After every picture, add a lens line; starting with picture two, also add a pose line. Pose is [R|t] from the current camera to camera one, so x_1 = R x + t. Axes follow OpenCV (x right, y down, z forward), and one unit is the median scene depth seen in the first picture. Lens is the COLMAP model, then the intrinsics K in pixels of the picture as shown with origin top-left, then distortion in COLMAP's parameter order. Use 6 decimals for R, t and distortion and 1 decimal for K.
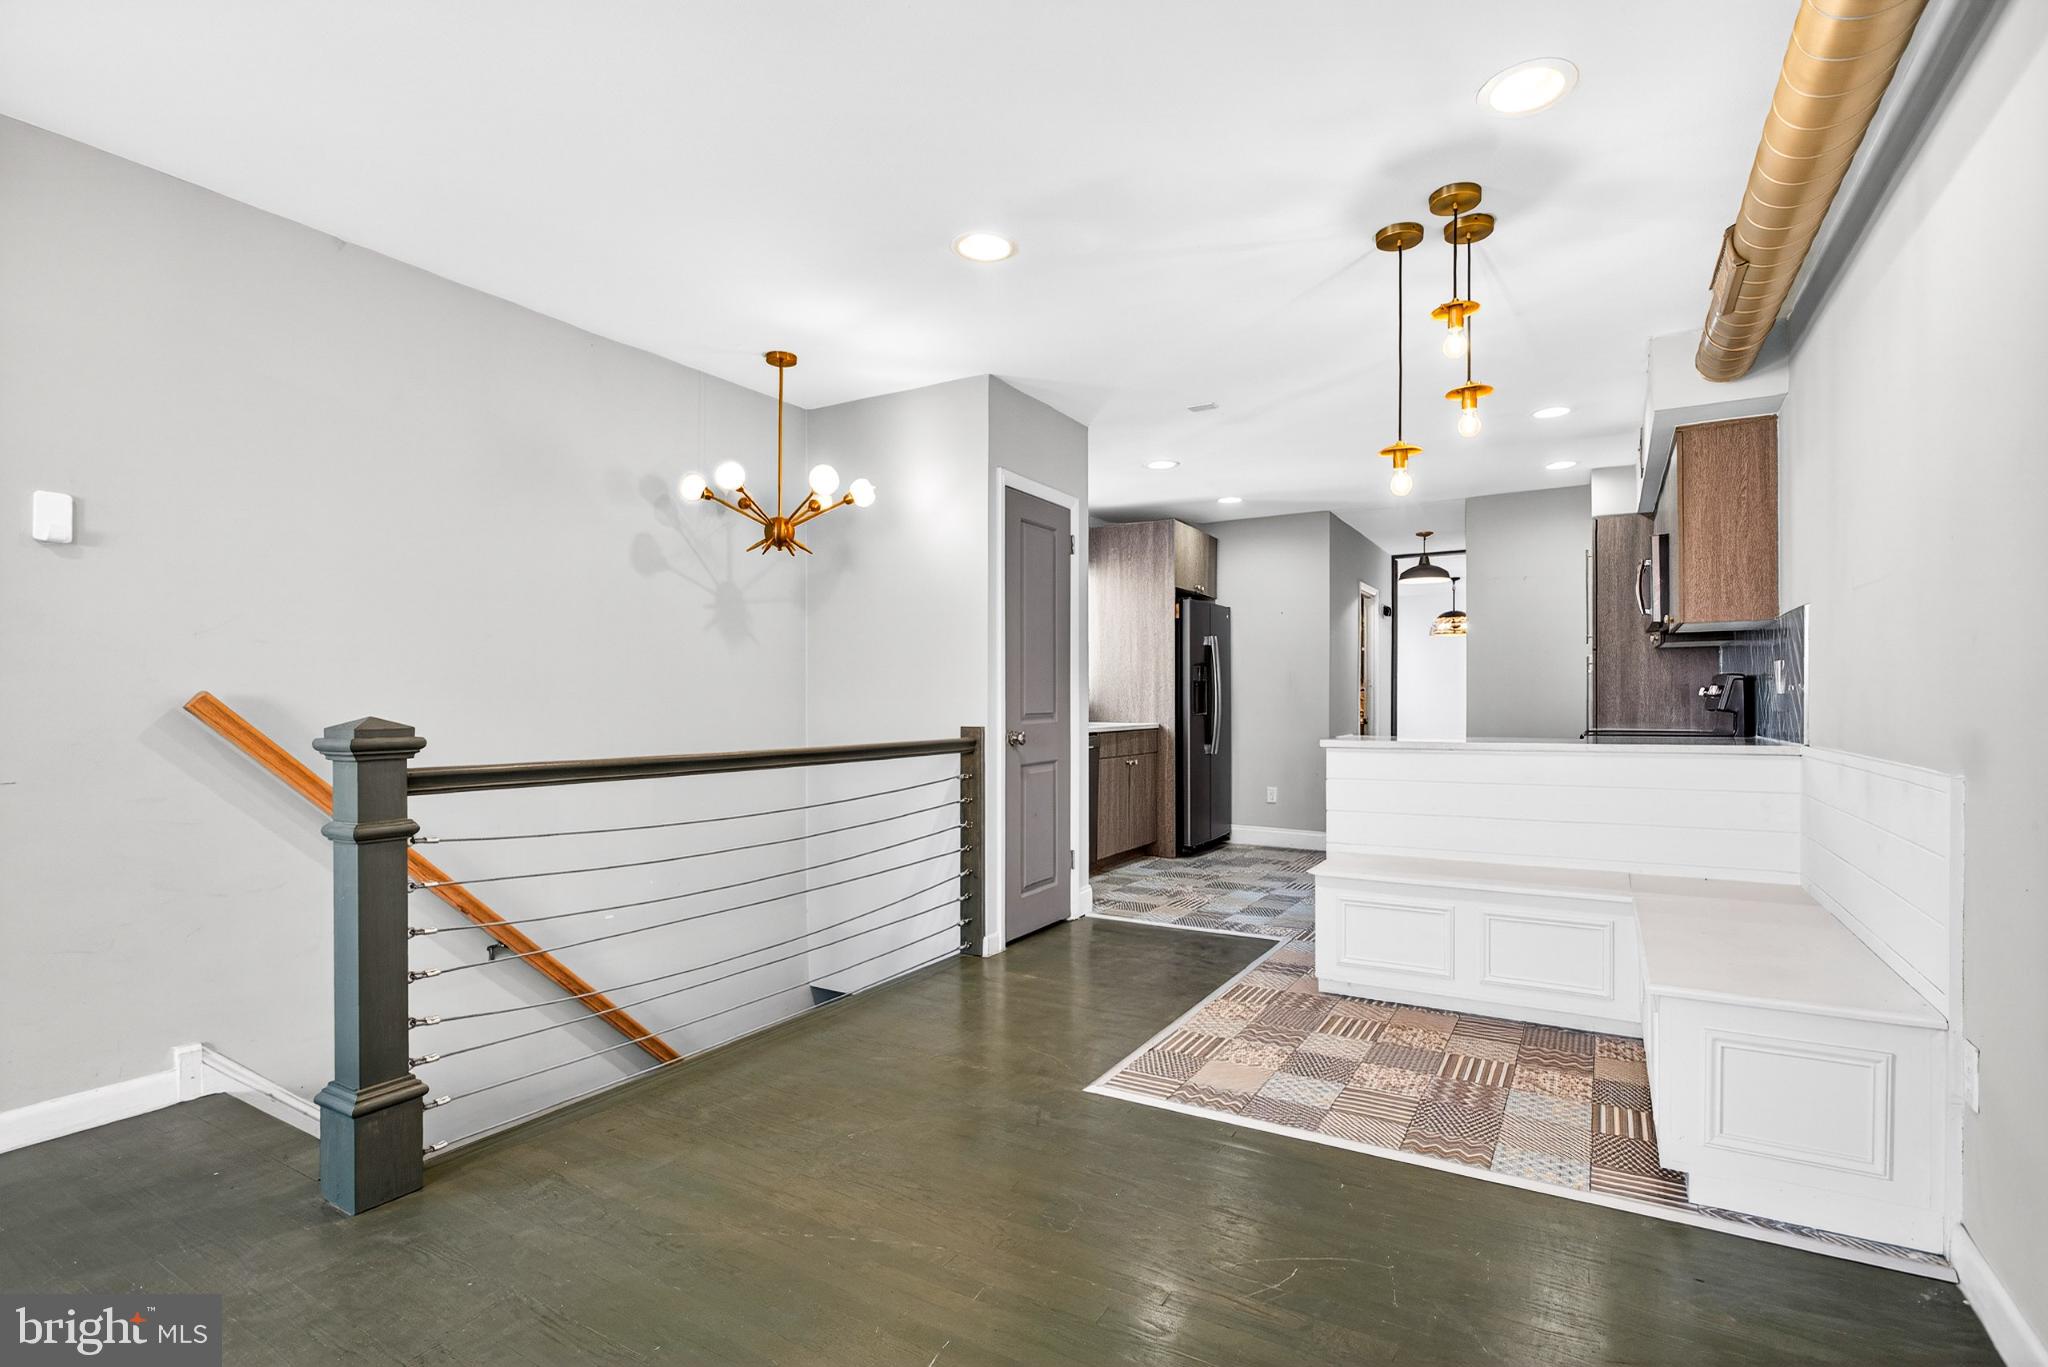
lens RADIAL K [[985.3, 0, 1031.6], [0, 985.3, 688.4], [0, 0, 1]] dist [-0.003629, -0.000216]
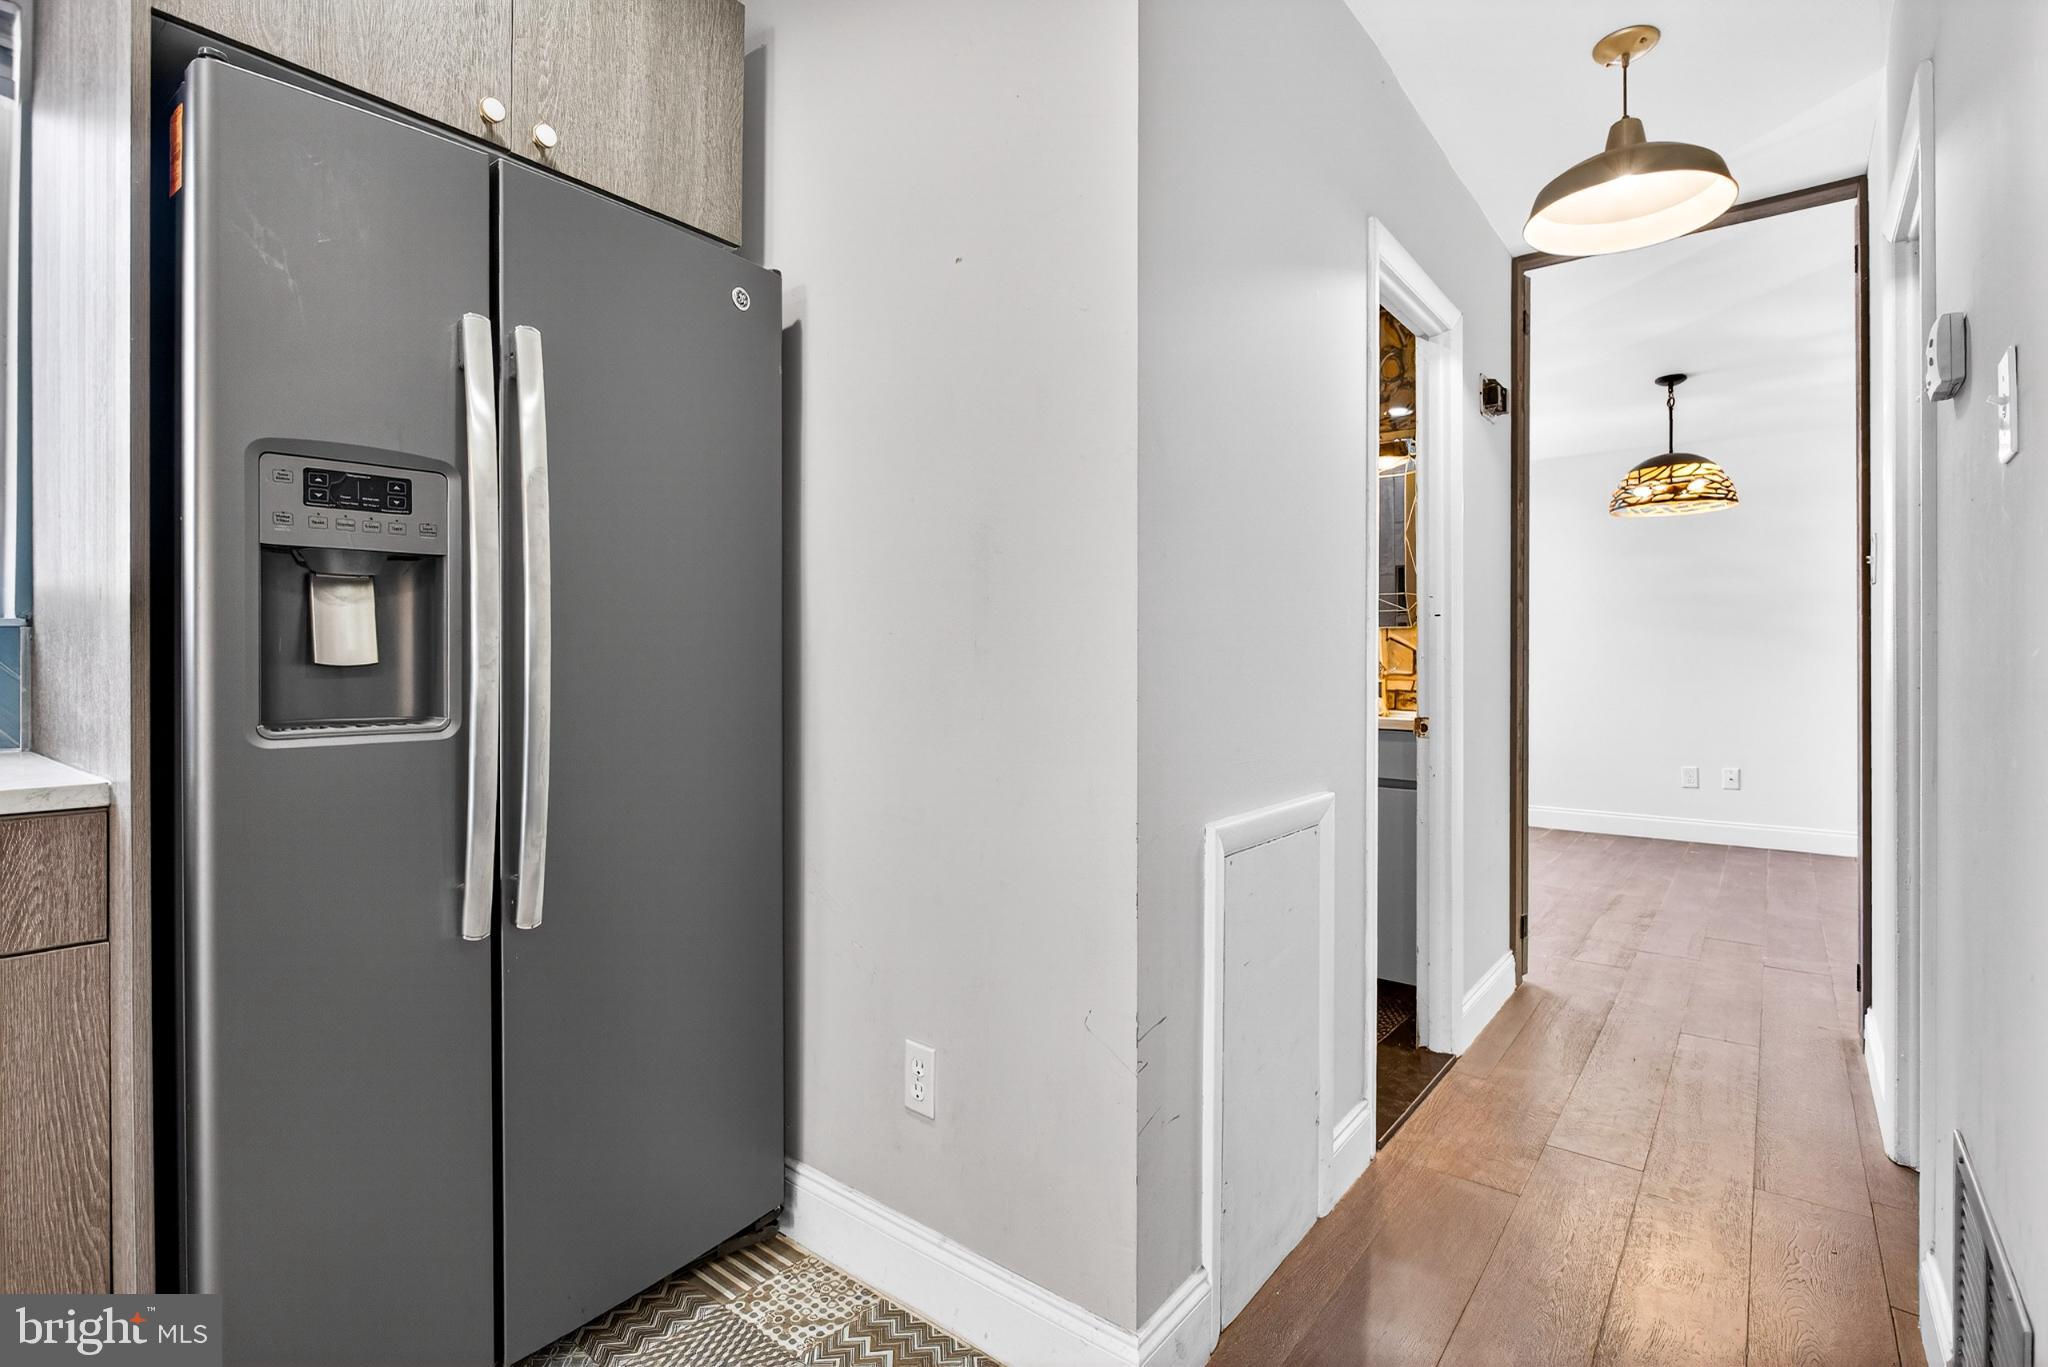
lens RADIAL K [[961.8, 0, 1029.2], [0, 961.8, 657.7], [0, 0, 1]] dist [-0.002732, -0.000004]
pose [[0.990695, -0.004000, -0.136044, 0.493390], [0.004956, 0.999965, 0.006687, 0.017794], [0.136013, -0.007299, 0.990680, 1.299432]]
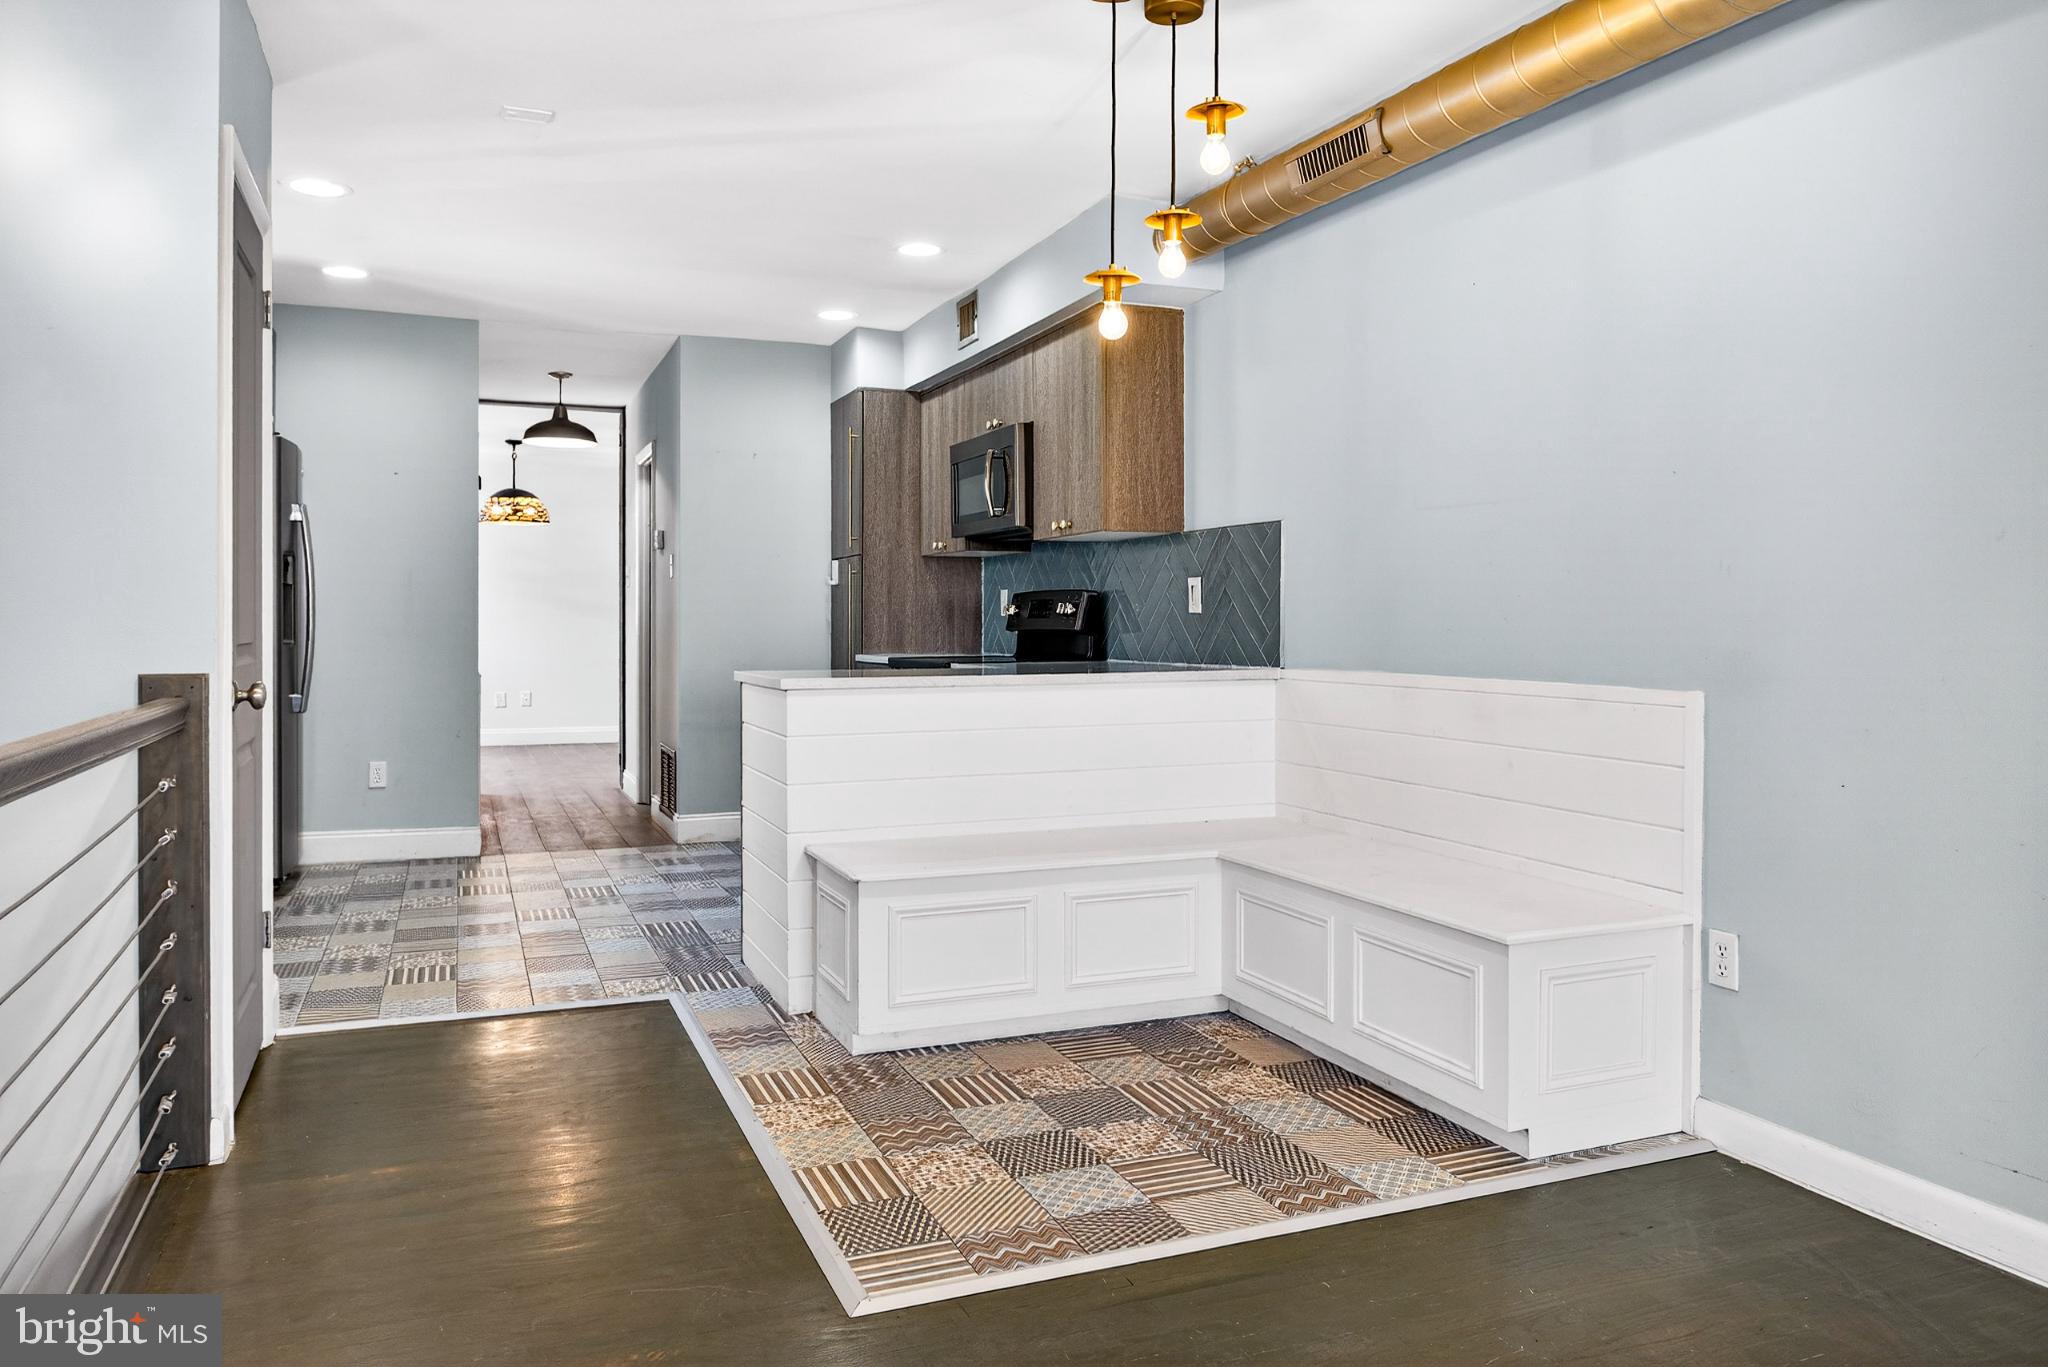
lens RADIAL K [[1397.3, 0, 1026.8], [0, 1397.3, 627.2], [0, 0, 1]] dist [-0.001035, -0.000124]
pose [[0.608592, -0.003239, 0.793477, -0.318370], [-0.012492, 0.999829, 0.013663, 0.002060], [-0.793385, -0.018227, 0.608447, 0.273647]]
